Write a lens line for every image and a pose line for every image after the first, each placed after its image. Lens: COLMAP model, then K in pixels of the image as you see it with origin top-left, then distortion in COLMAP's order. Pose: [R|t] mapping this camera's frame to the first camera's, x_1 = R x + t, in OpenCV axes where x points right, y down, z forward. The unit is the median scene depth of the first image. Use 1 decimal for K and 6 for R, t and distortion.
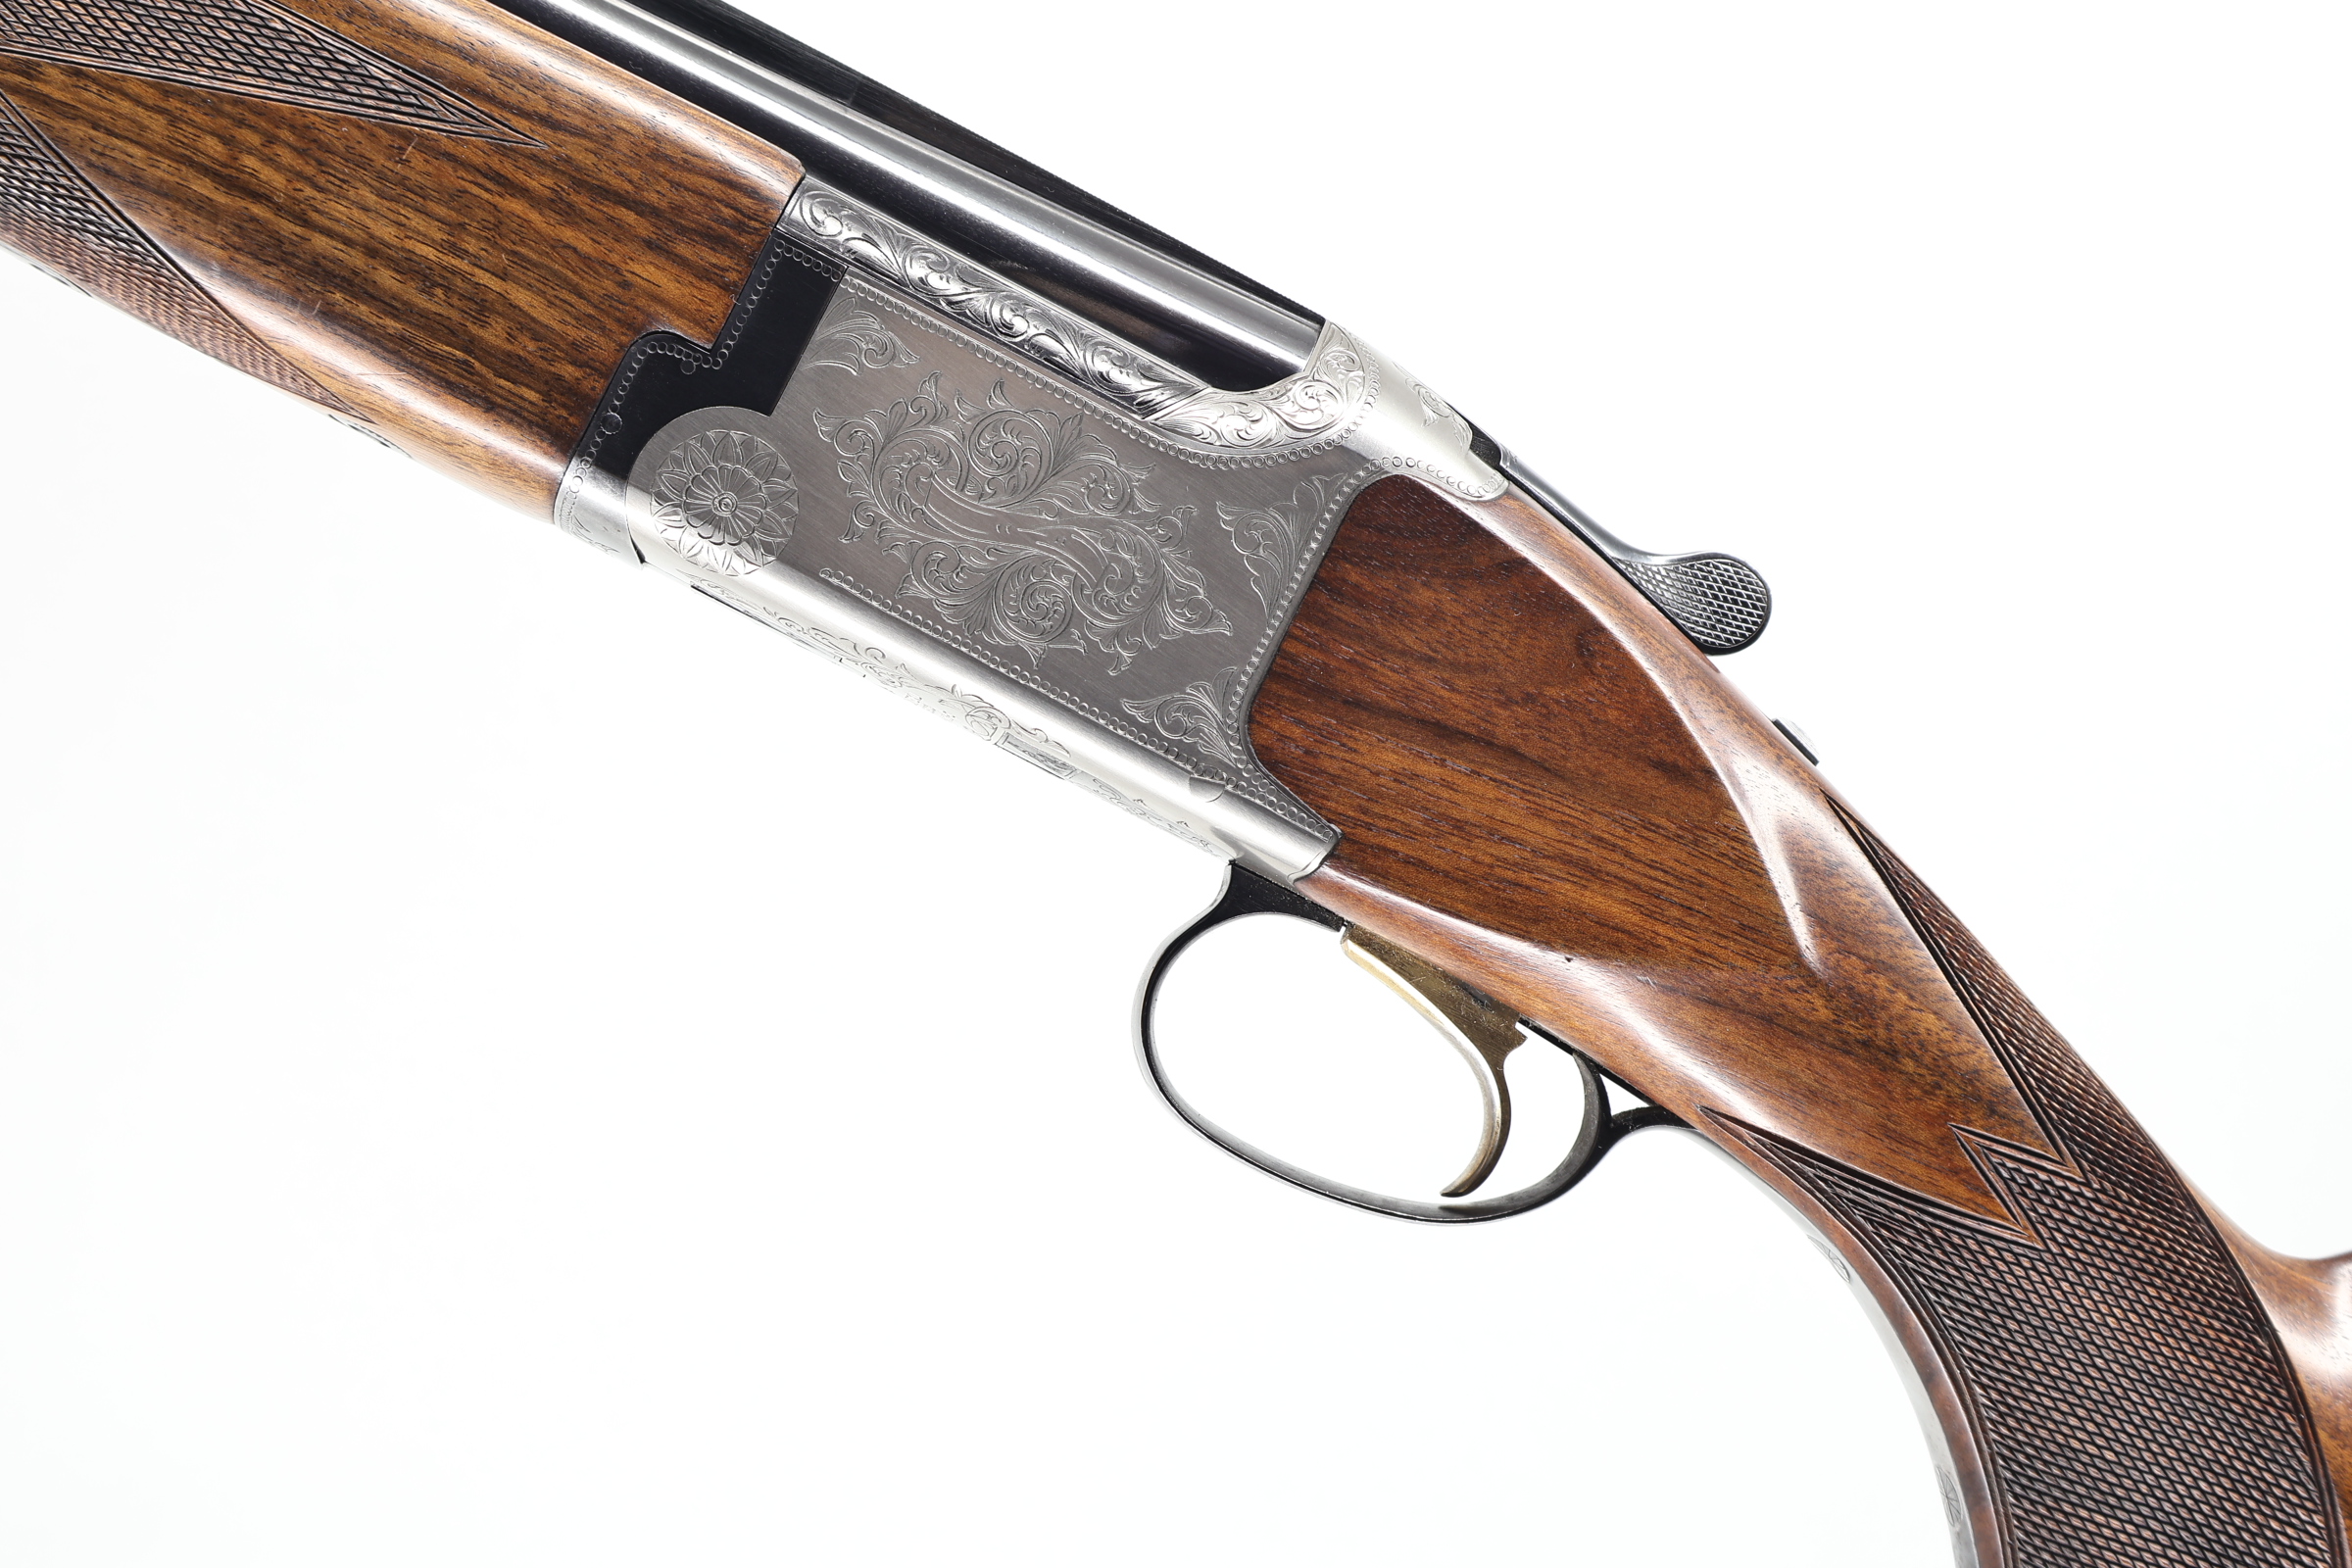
lens RADIAL K [[4044.7, 0, 1176.0], [0, 4044.7, 784.0], [0, 0, 1]] dist [0.024551, -0.252348]
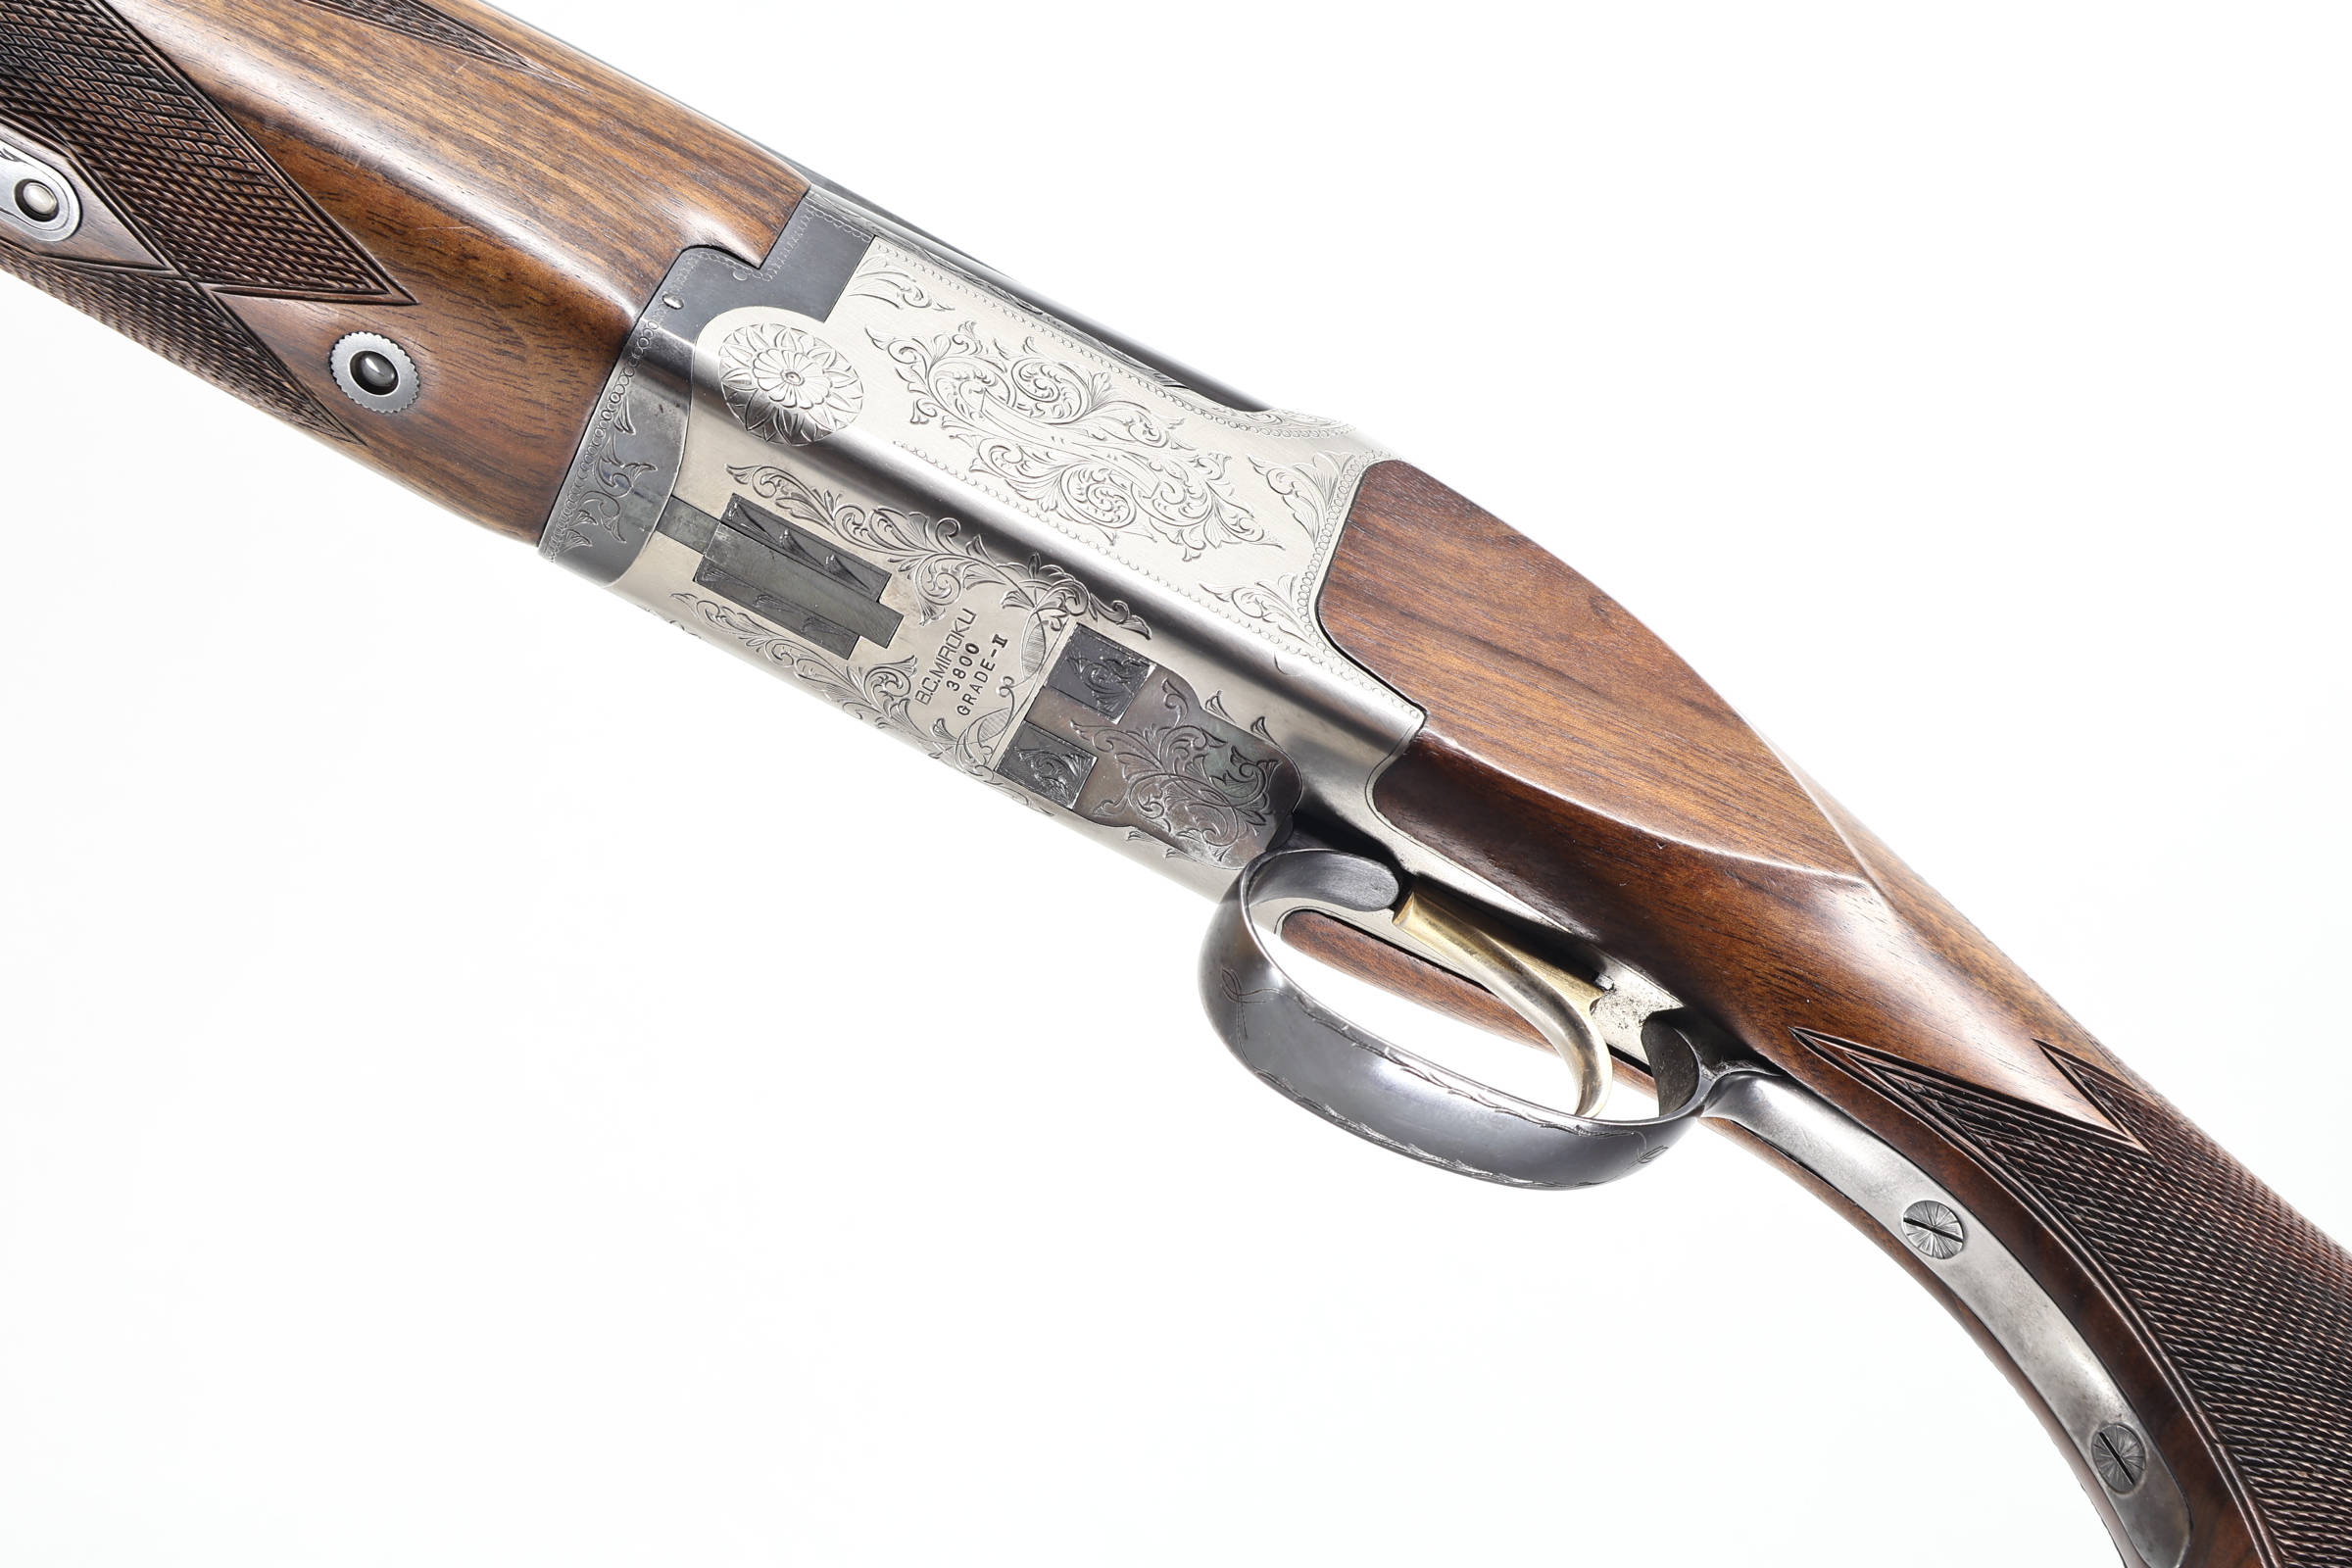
lens RADIAL K [[4078.6, 0, 1176.0], [0, 4078.6, 784.0], [0, 0, 1]] dist [-0.025592, 0.298142]
pose [[0.938530, 0.058810, 0.340152, -0.347652], [0.170229, 0.778387, -0.604264, 0.606752], [-0.300307, 0.625024, 0.720528, 0.321814]]
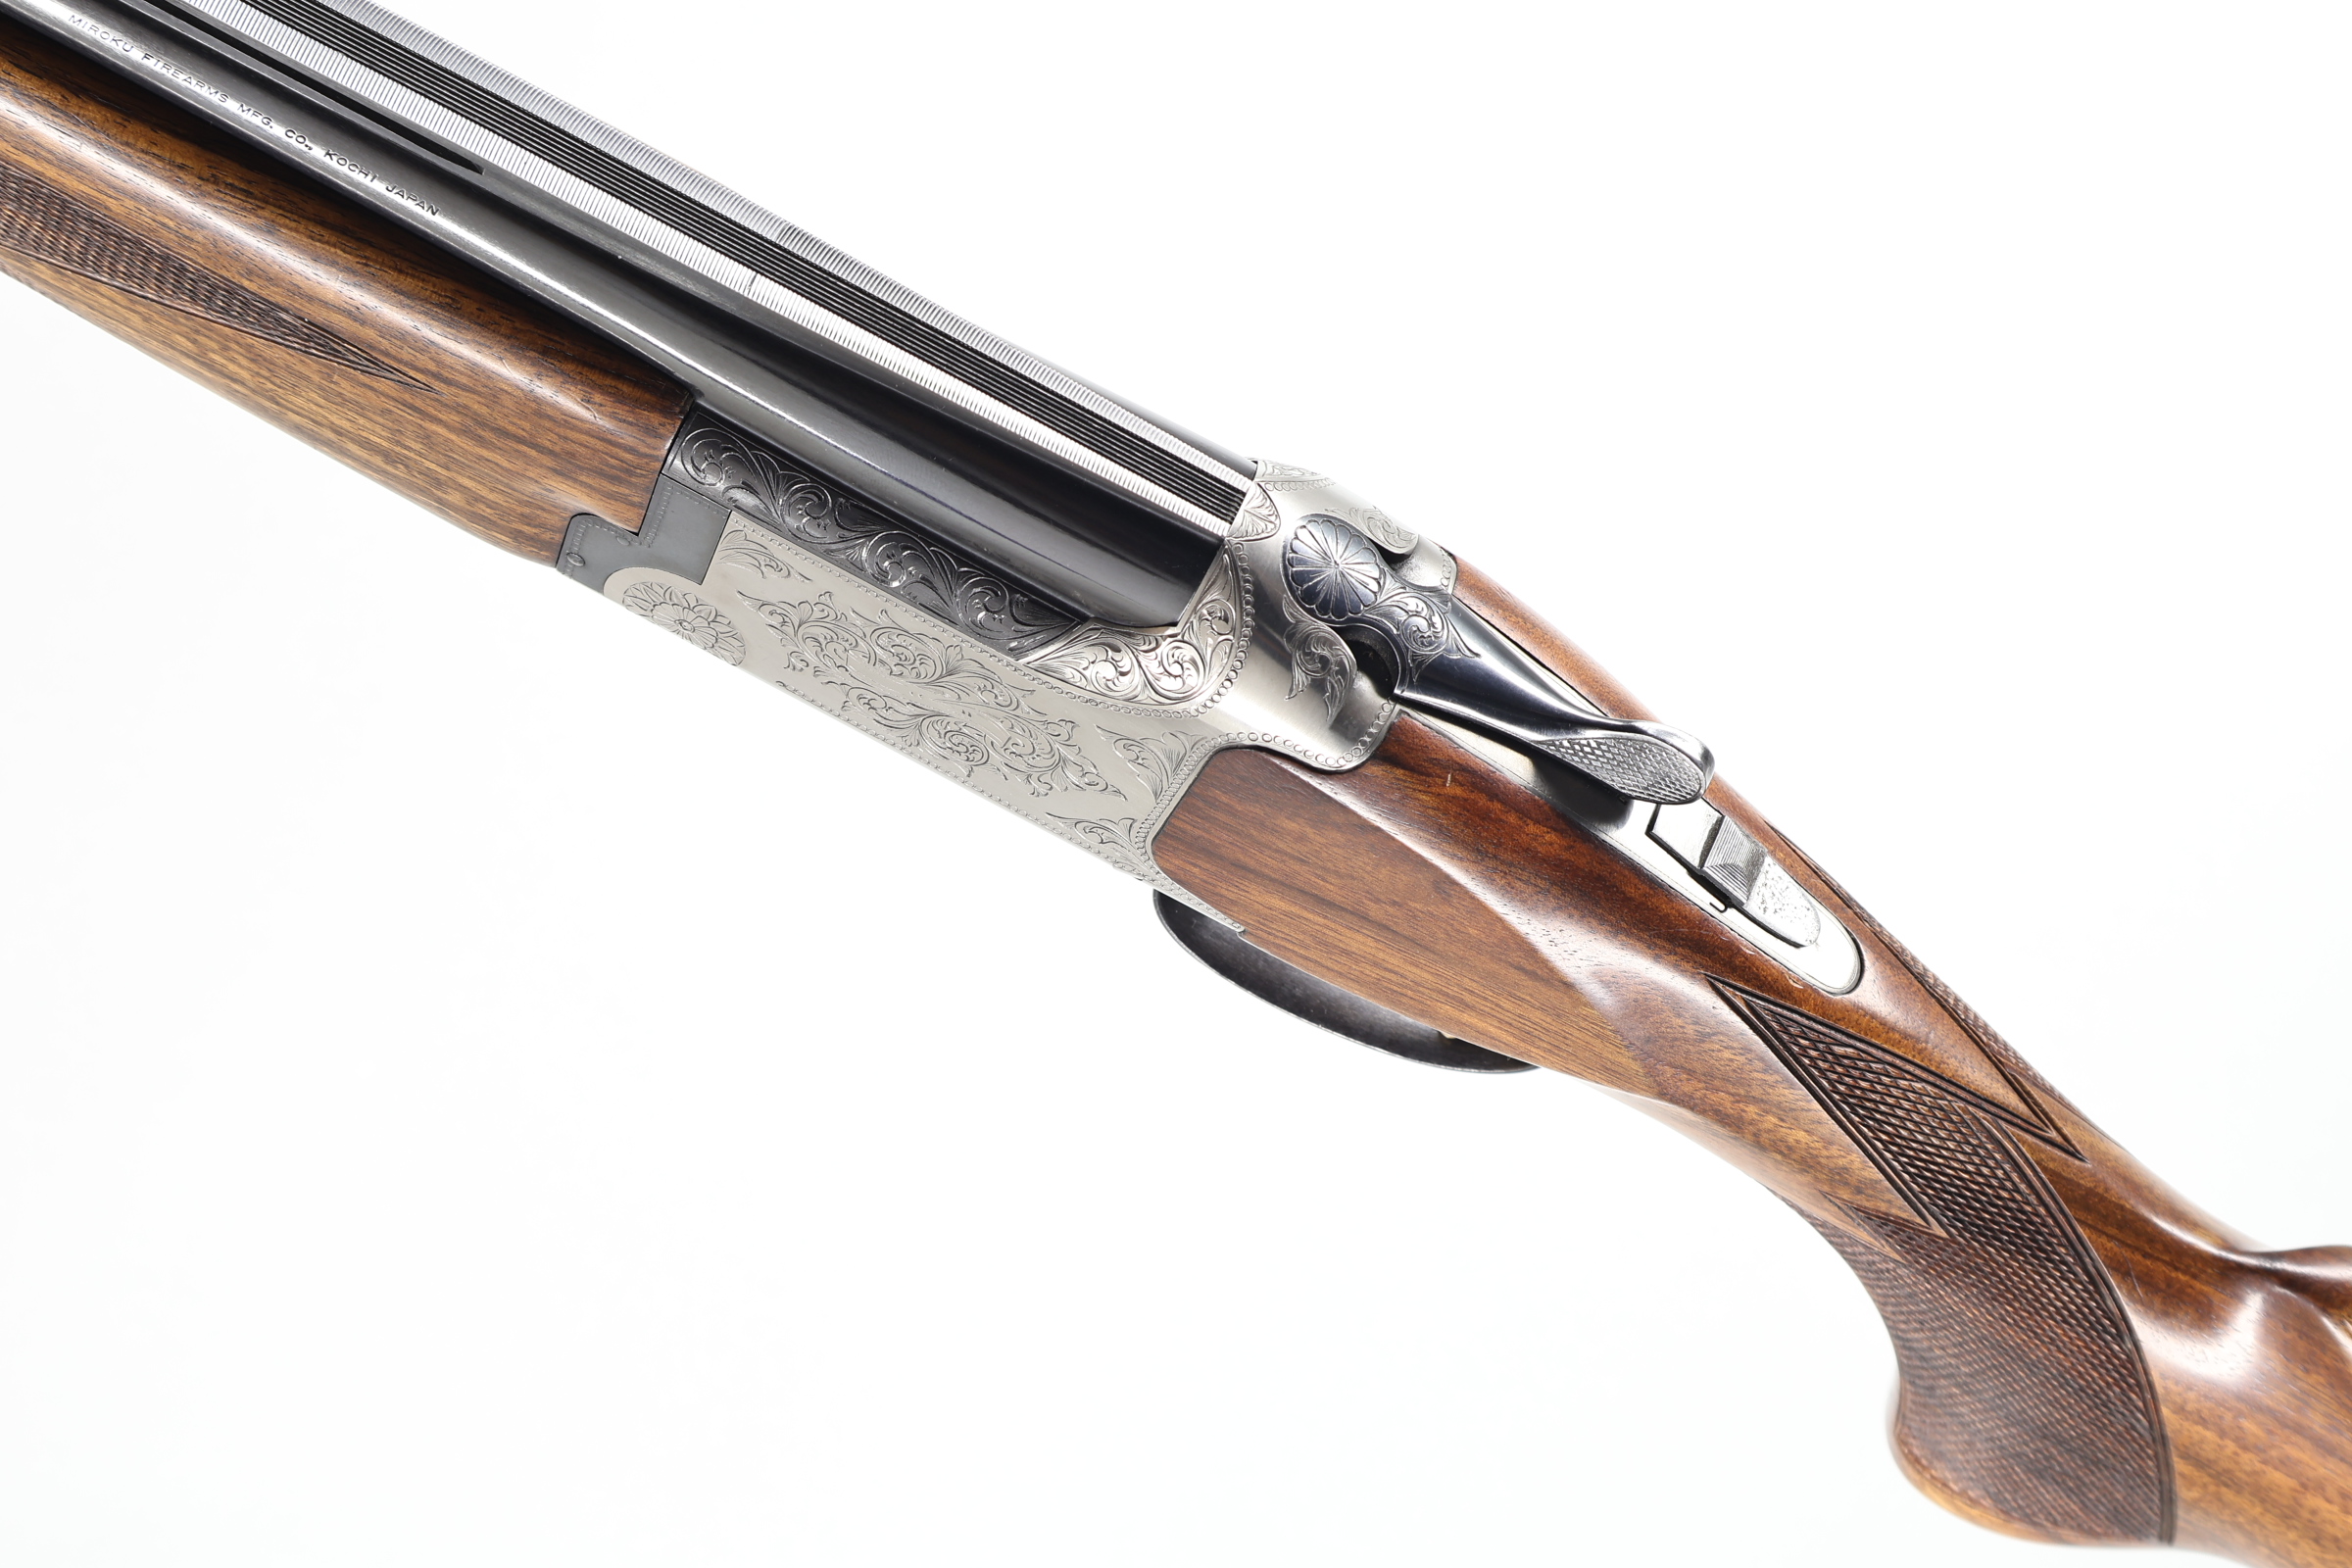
lens RADIAL K [[4044.7, 0, 1176.0], [0, 4044.7, 784.0], [0, 0, 1]] dist [0.024551, -0.252348]
pose [[0.870021, 0.314373, -0.379779, 0.427328], [0.162112, 0.545067, 0.822570, -0.911771], [0.465599, -0.777220, 0.423256, 0.557087]]
